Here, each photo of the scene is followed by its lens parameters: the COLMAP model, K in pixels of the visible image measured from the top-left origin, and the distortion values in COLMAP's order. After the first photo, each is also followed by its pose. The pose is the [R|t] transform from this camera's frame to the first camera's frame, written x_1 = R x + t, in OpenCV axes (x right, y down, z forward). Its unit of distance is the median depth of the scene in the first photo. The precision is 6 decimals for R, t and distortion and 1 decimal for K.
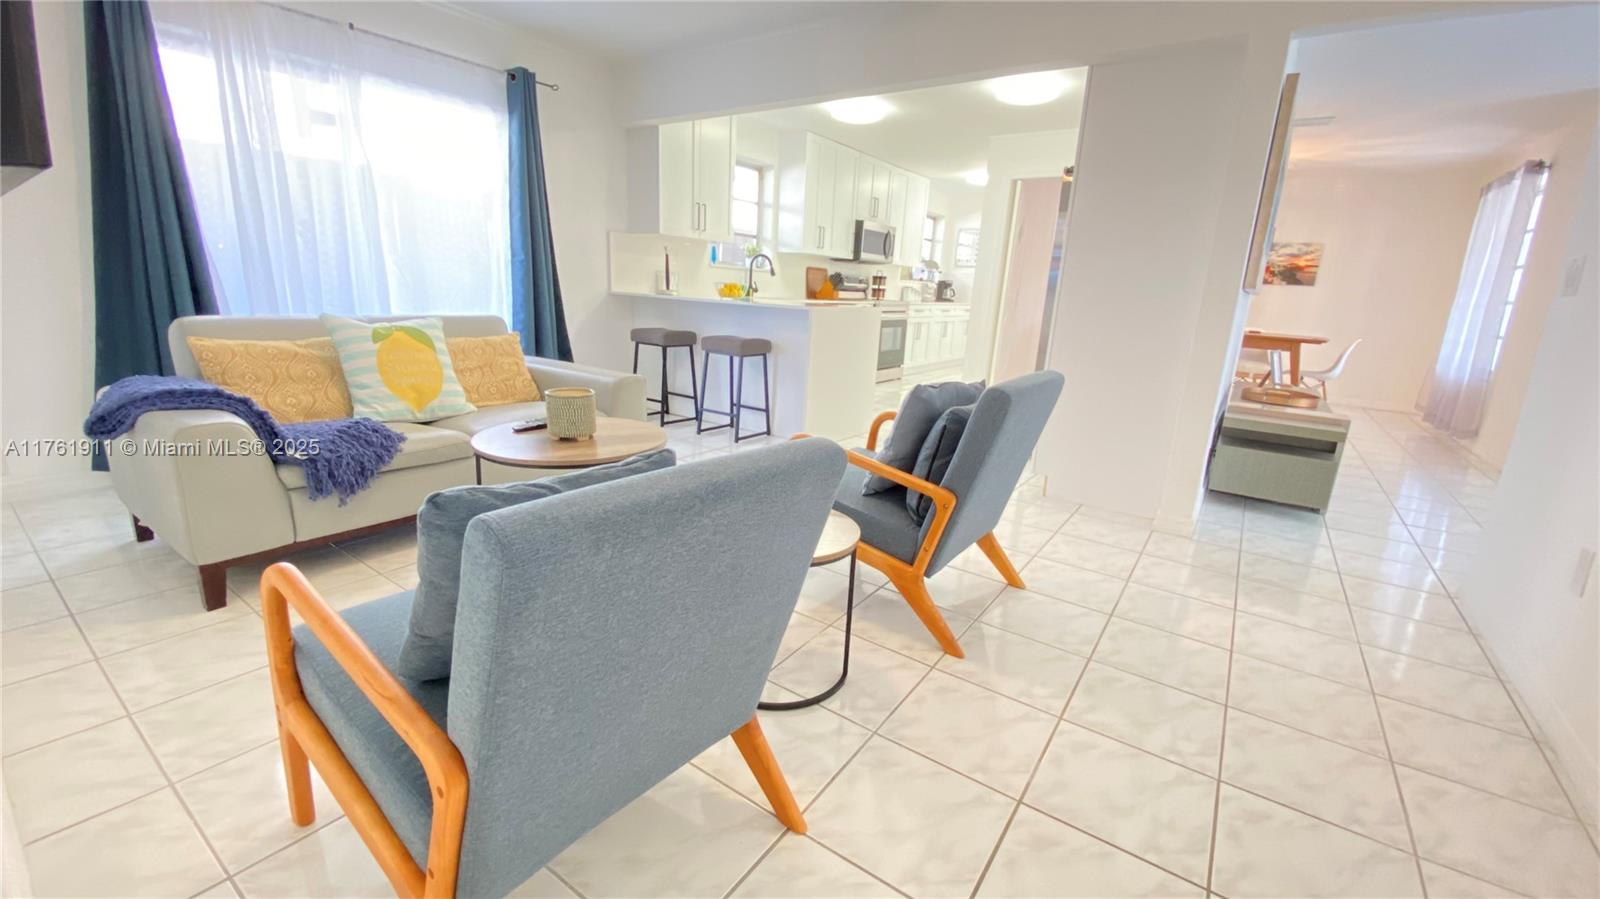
lens RADIAL K [[643.5, 0, 802.3], [0, 643.5, 463.7], [0, 0, 1]] dist [-0.008666, -0.002276]
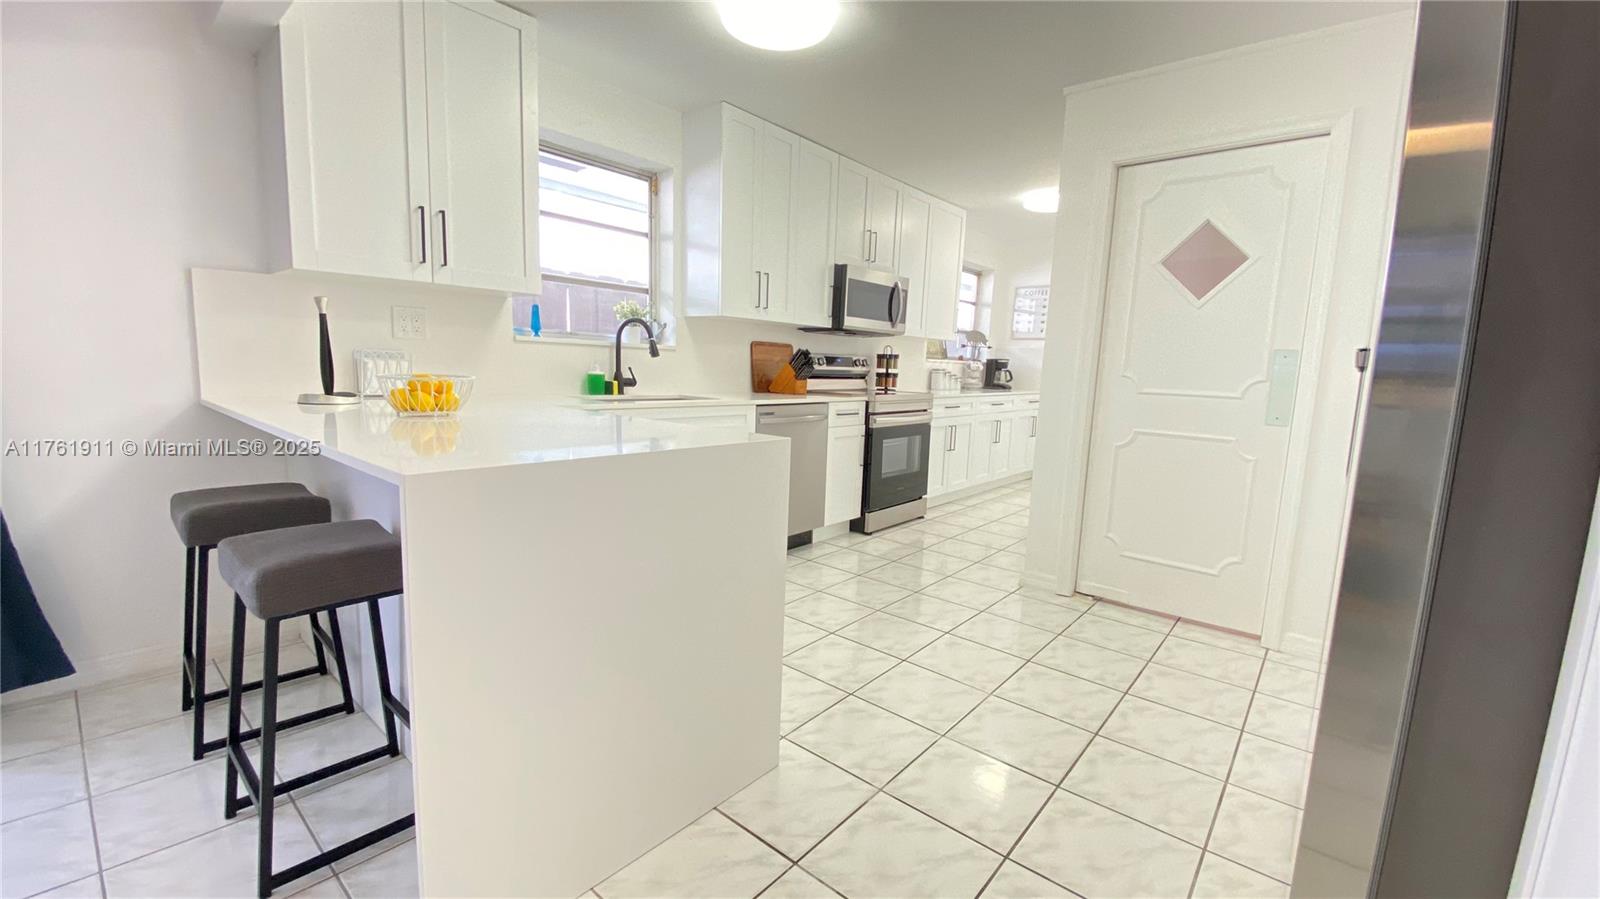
lens RADIAL K [[643.5, 0, 807.3], [0, 643.5, 449.7], [0, 0, 1]] dist [-0.008666, -0.002276]
pose [[0.995713, -0.001087, -0.092492, 0.105316], [-0.011701, 0.990417, -0.137610, -0.115556], [0.091755, 0.138102, 0.986159, 0.398337]]
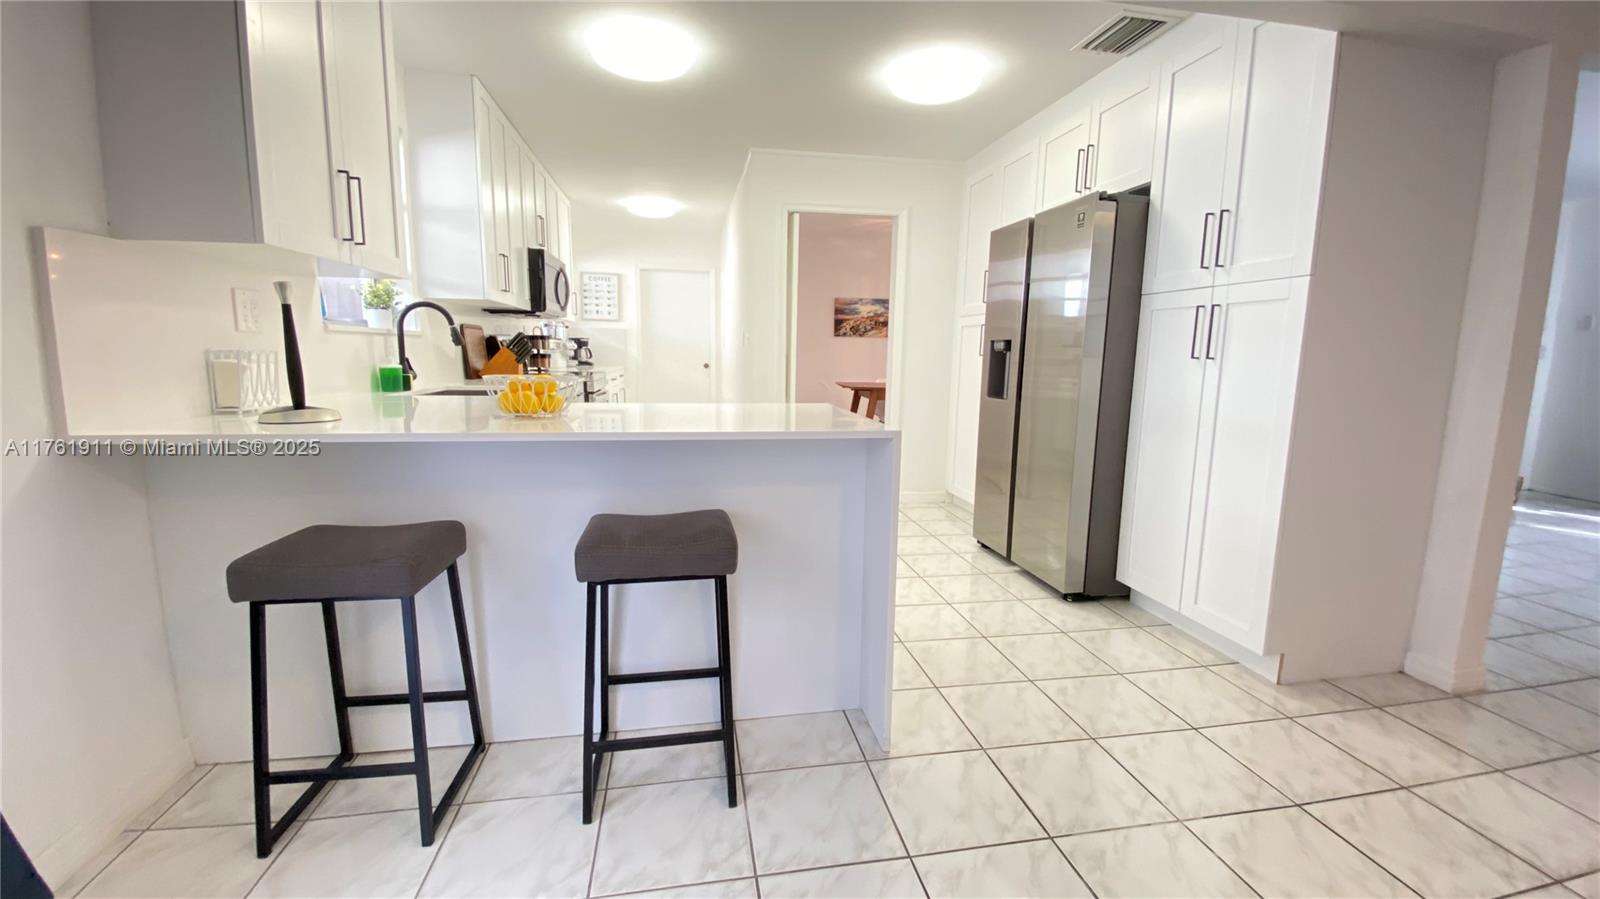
lens RADIAL K [[643.5, 0, 807.6], [0, 643.5, 442.6], [0, 0, 1]] dist [-0.008666, -0.002276]
pose [[0.693347, -0.136715, 0.707516, -0.174413], [0.204678, 0.978762, -0.011450, -0.128227], [-0.690925, 0.152751, 0.706604, 0.384586]]
